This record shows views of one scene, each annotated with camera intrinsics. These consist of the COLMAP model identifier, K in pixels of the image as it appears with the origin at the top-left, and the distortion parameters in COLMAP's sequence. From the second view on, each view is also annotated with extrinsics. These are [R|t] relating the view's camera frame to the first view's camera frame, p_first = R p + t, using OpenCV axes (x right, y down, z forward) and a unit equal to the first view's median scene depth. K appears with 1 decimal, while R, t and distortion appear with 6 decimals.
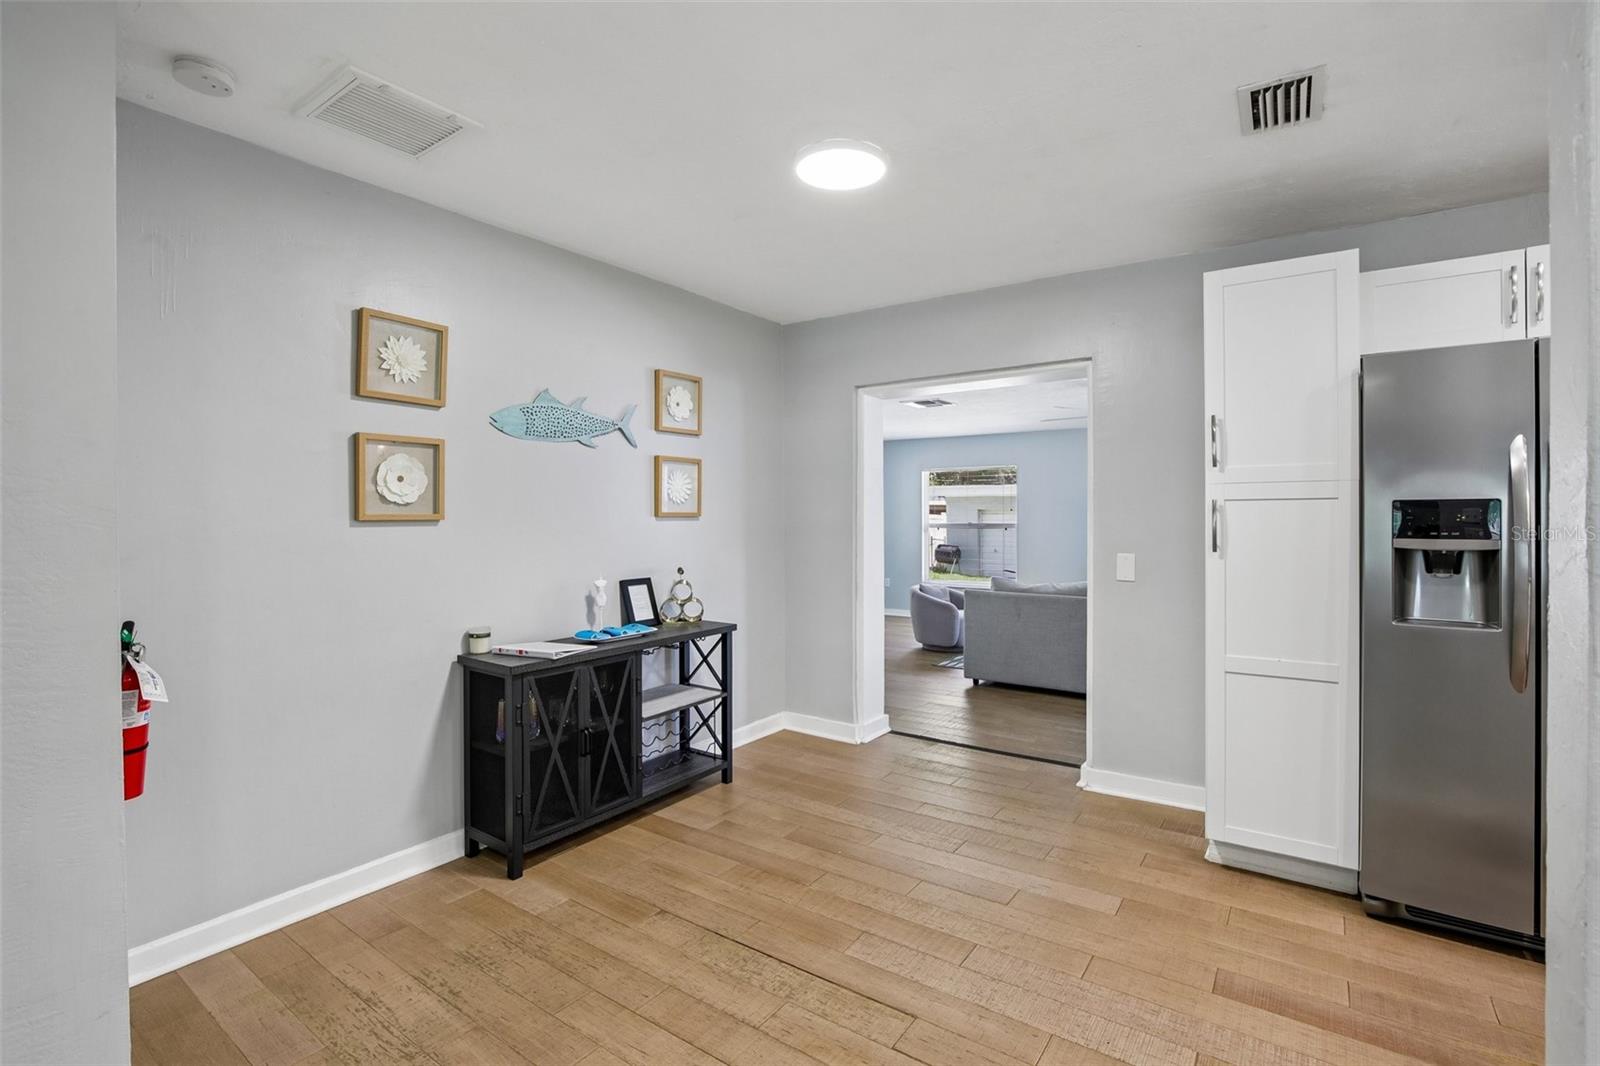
lens RADIAL K [[734.8, 0, 812.8], [0, 734.8, 516.9], [0, 0, 1]] dist [-0.018594, 0.004275]
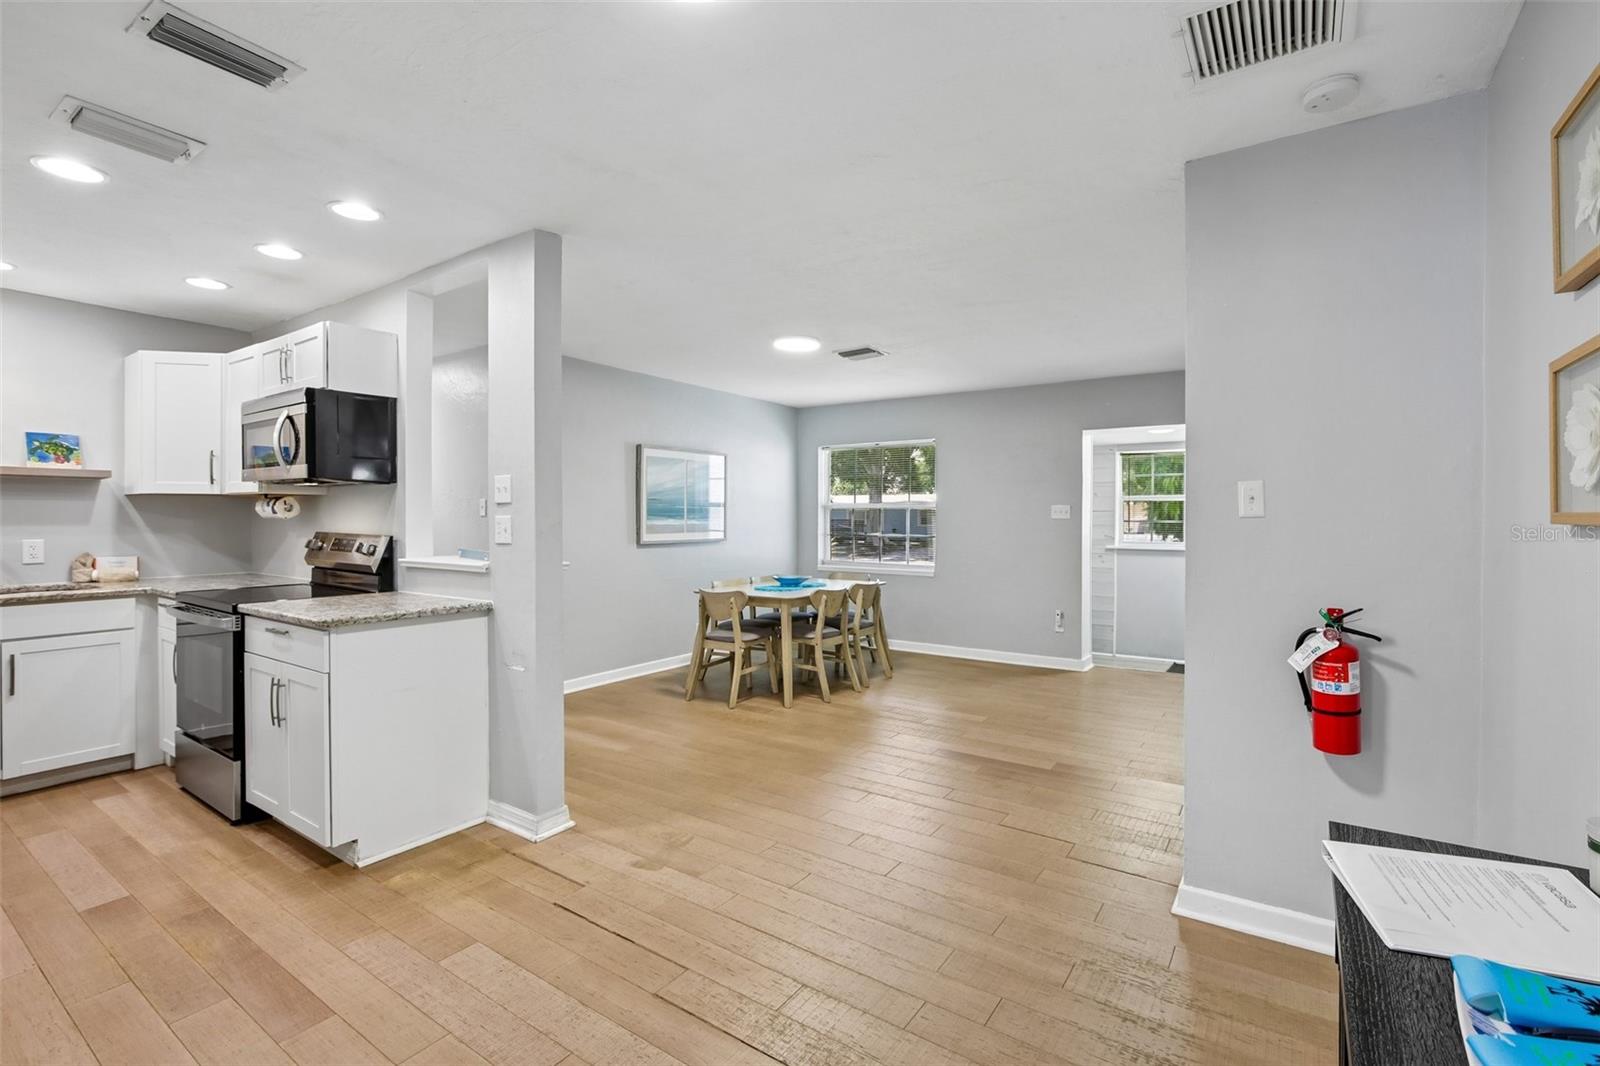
lens RADIAL K [[734.8, 0, 819.4], [0, 734.8, 523.1], [0, 0, 1]] dist [-0.018594, 0.004275]
pose [[-0.999786, -0.005125, -0.020017, -0.045538], [-0.005434, 0.999866, 0.015418, -0.008667], [0.019936, 0.015524, -0.999681, 1.287150]]
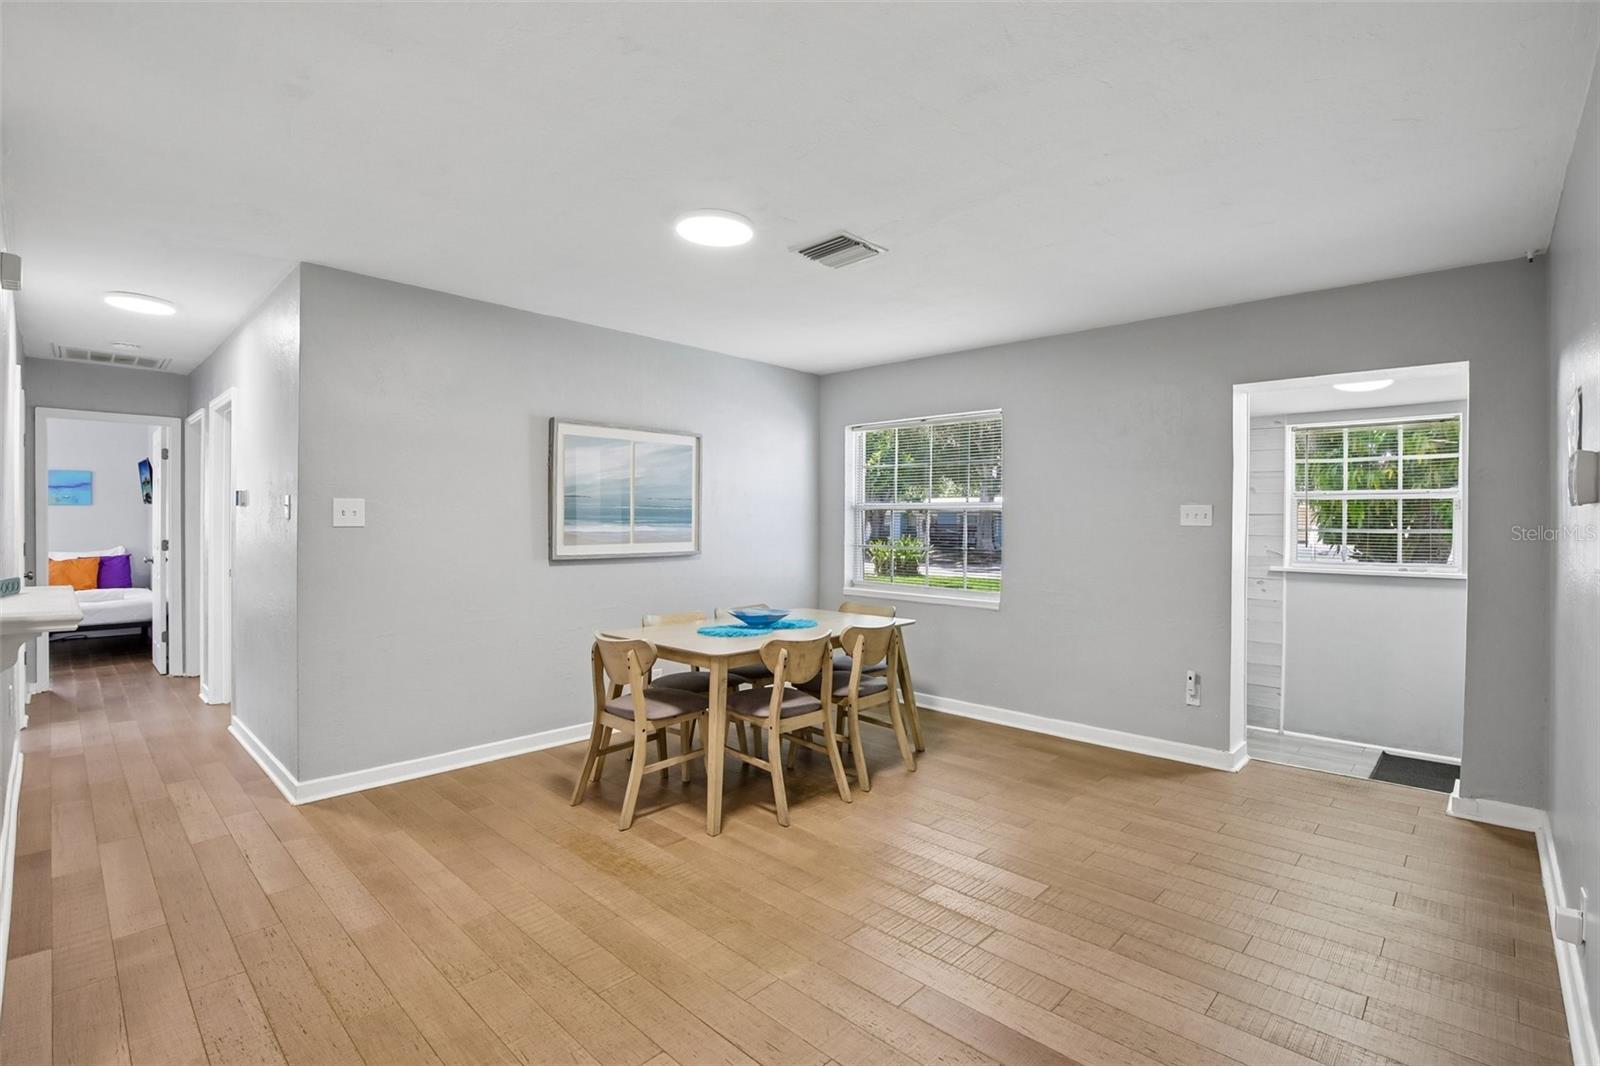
lens RADIAL K [[734.8, 0, 816.3], [0, 734.8, 531.4], [0, 0, 1]] dist [-0.018594, 0.004275]
pose [[-0.988754, -0.011131, 0.149134, -0.299669], [-0.007897, 0.999721, 0.022258, -0.007268], [-0.149340, 0.020830, -0.988566, 0.604584]]
